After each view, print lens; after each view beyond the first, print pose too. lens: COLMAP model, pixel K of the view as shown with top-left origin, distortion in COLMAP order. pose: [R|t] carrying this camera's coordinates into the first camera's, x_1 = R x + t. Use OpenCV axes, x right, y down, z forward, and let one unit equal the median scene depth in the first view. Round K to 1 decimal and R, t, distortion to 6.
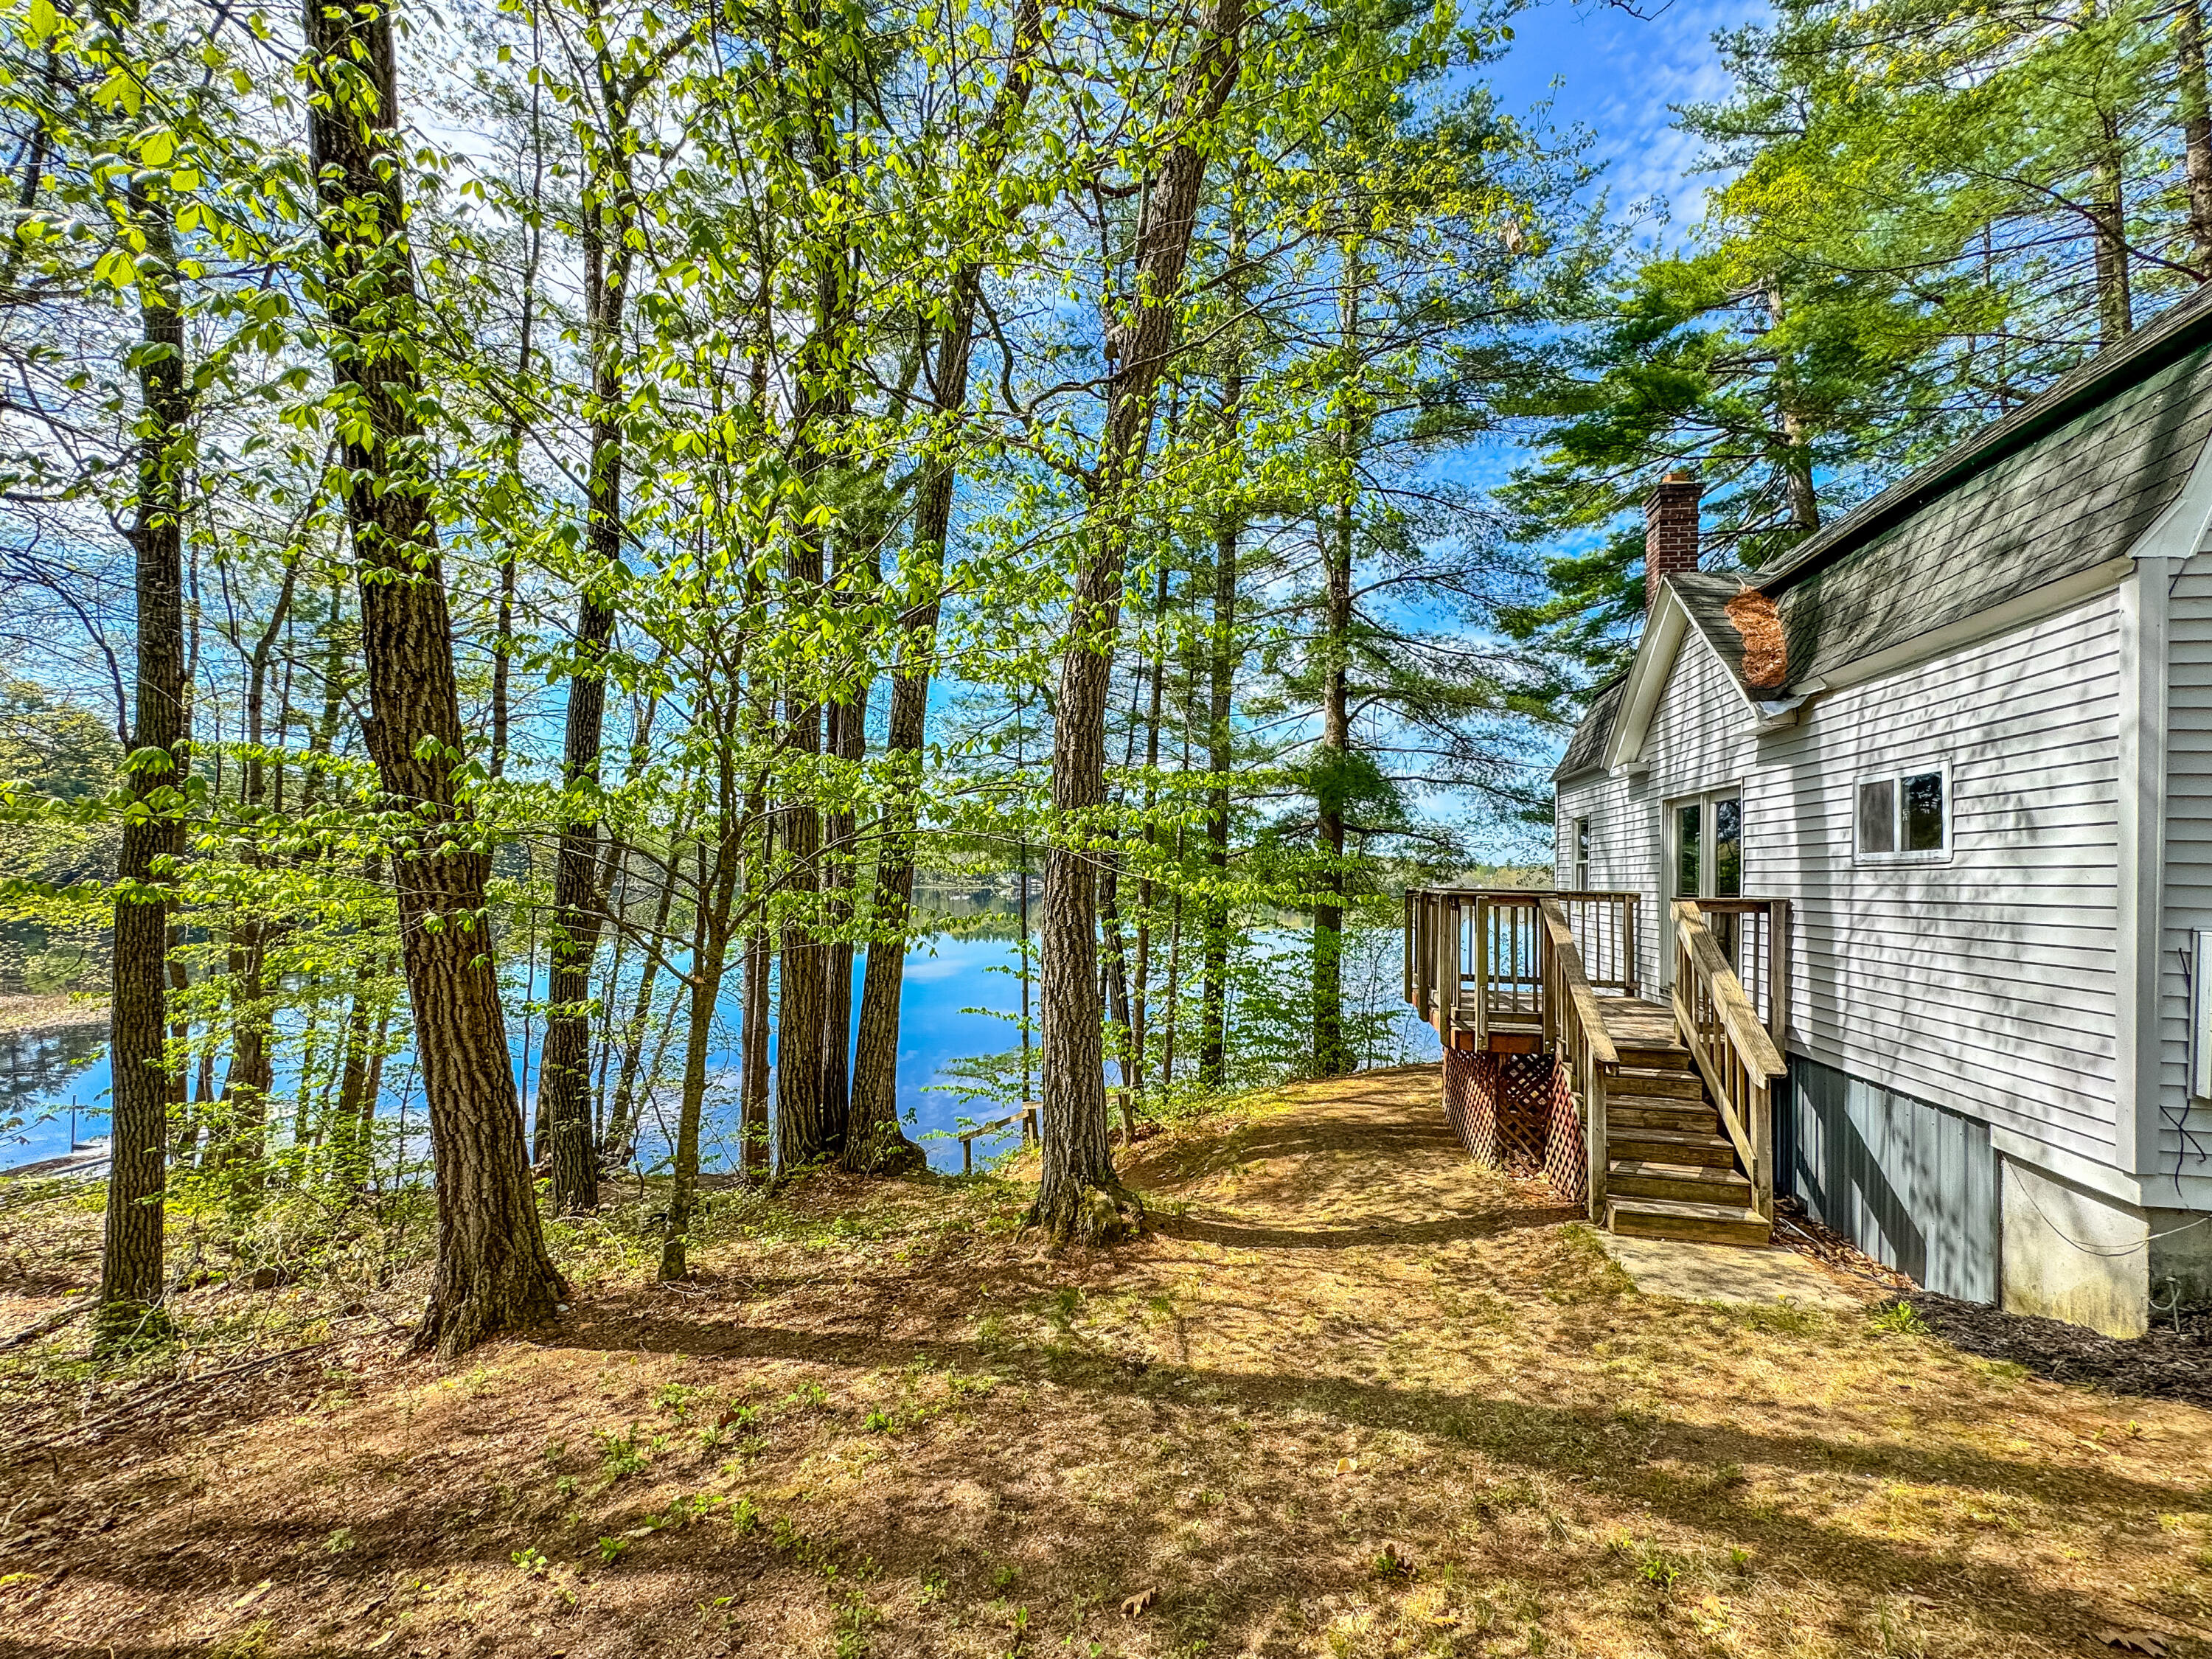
lens RADIAL K [[893.3, 0, 1131.3], [0, 893.3, 852.3], [0, 0, 1]] dist [-0.000664, -0.000083]
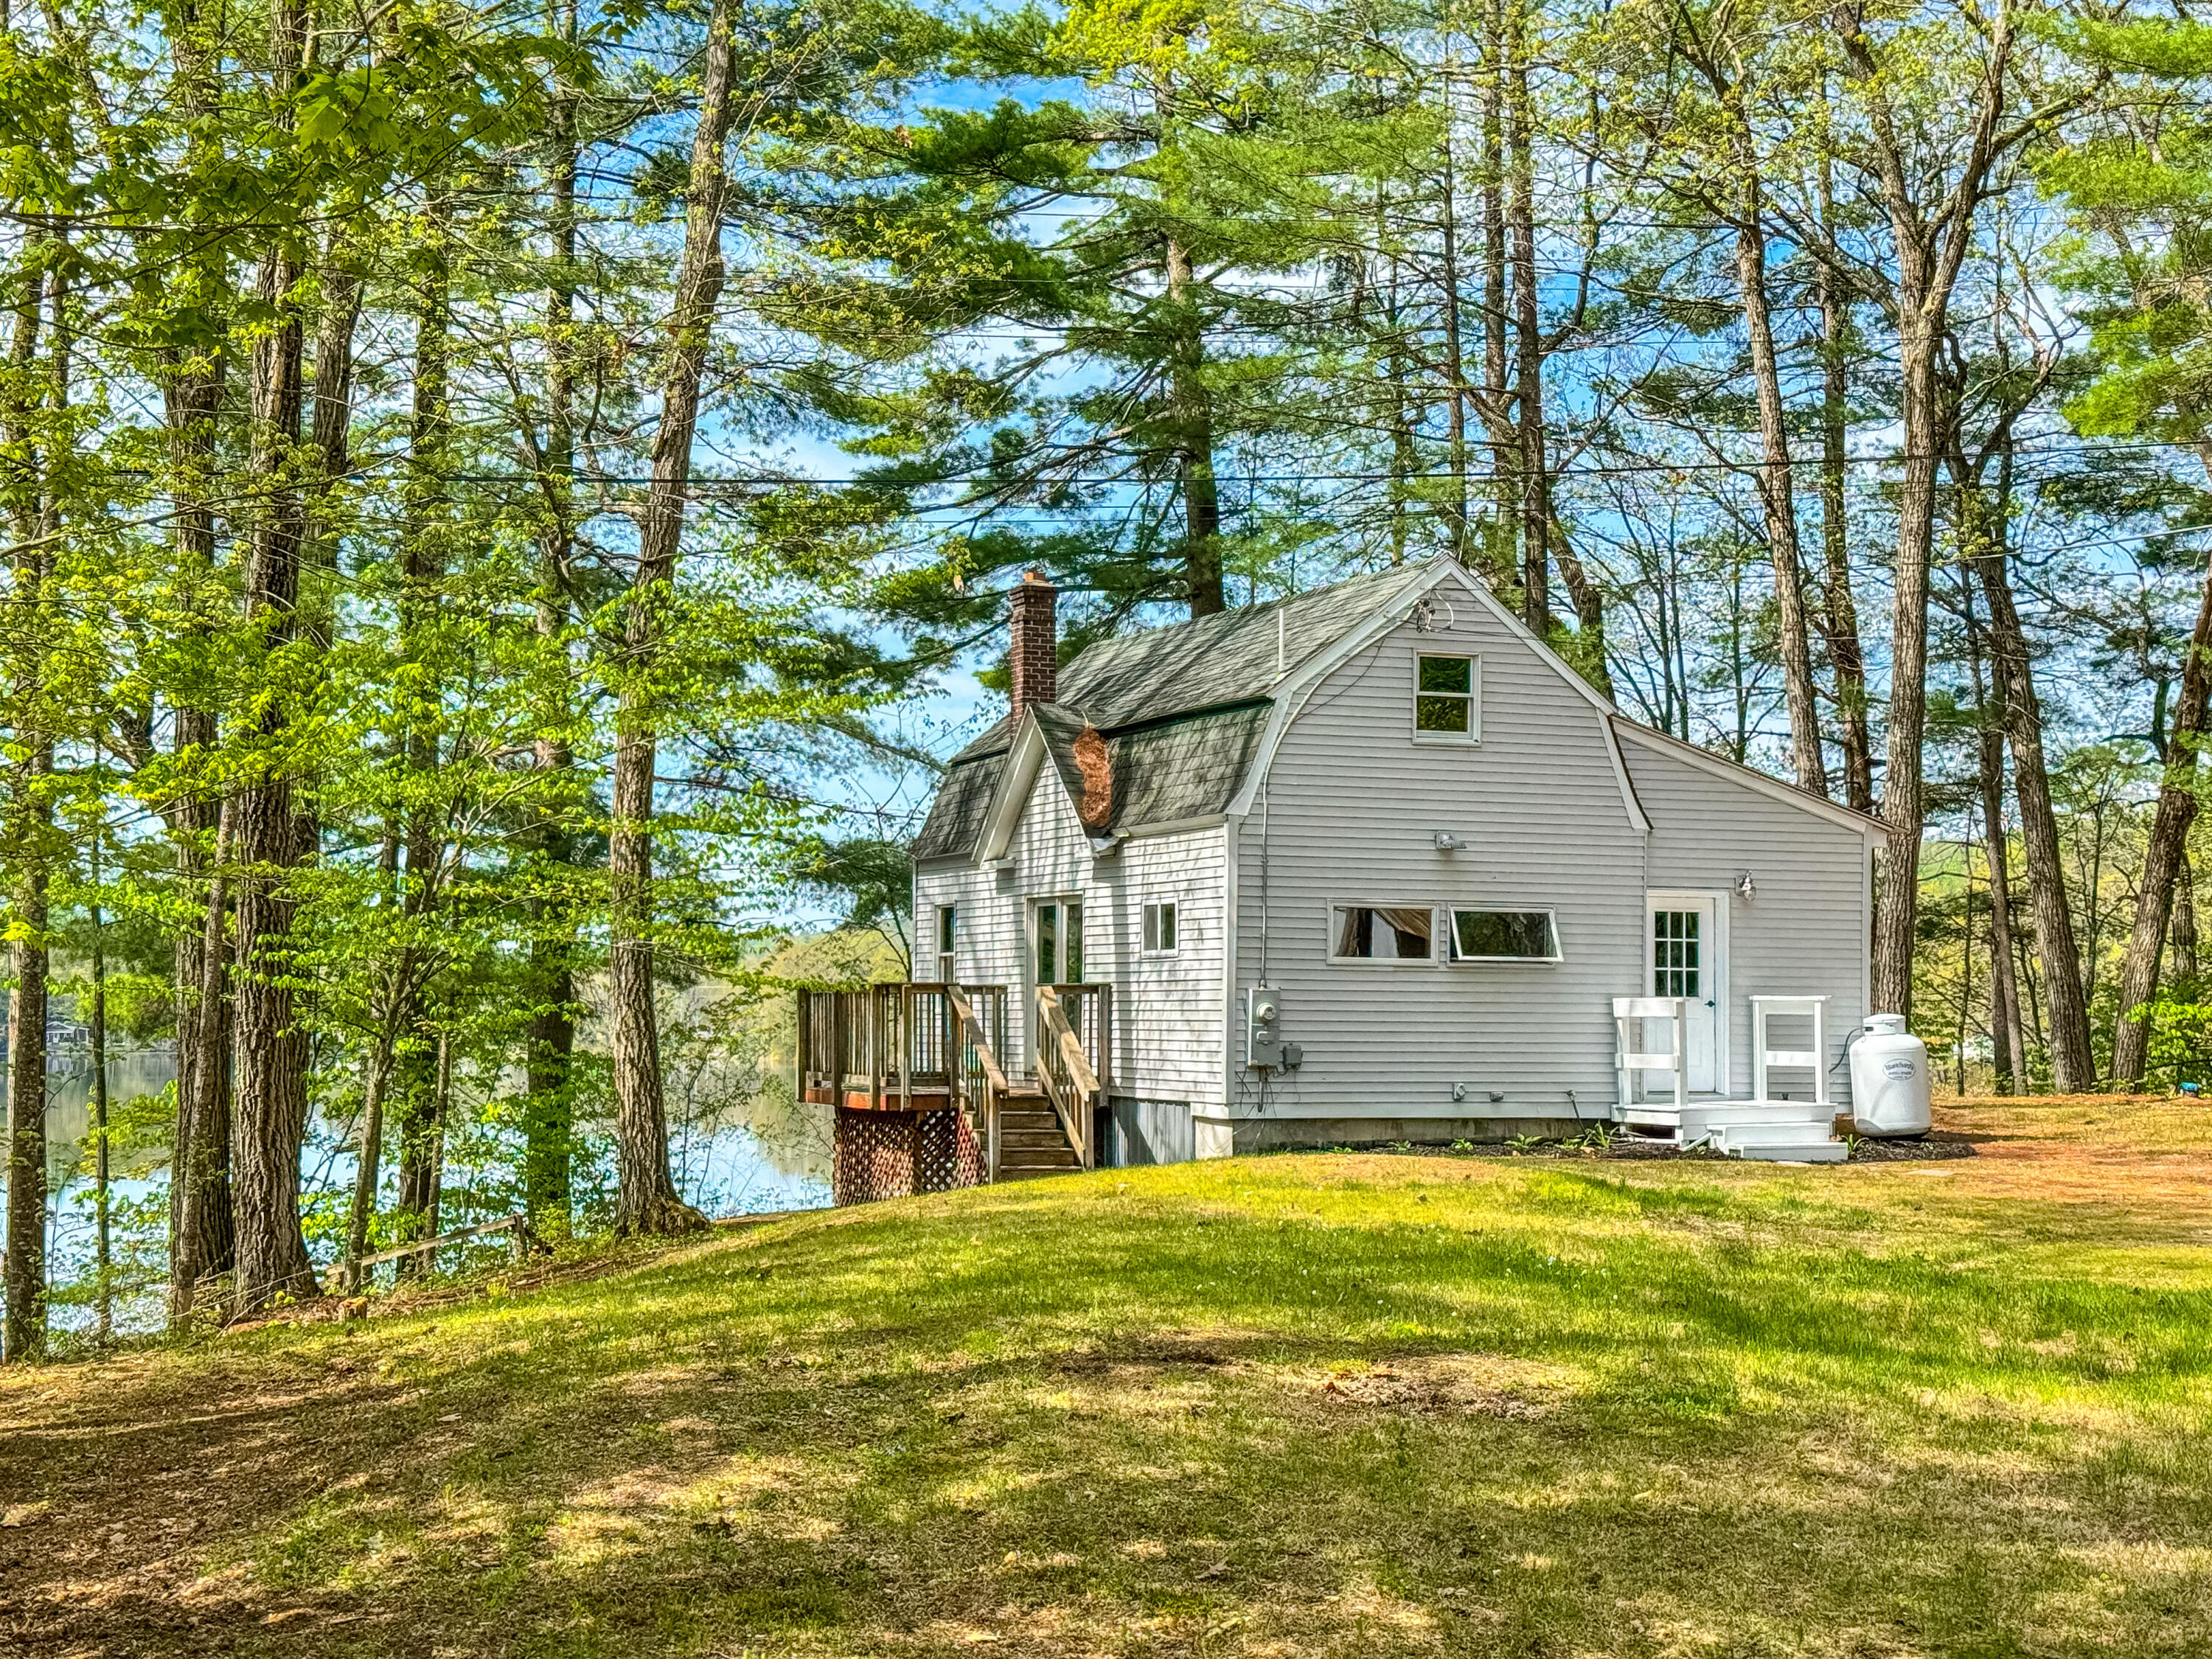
lens RADIAL K [[3107.1, 0, 1106.0], [0, 3107.1, 829.5], [0, 0, 1]] dist [0.136300, -0.048381]
pose [[0.836852, 0.011587, 0.547306, -1.721043], [0.001165, 0.999736, -0.022947, -0.067364], [-0.547427, 0.019841, 0.836618, -2.738411]]
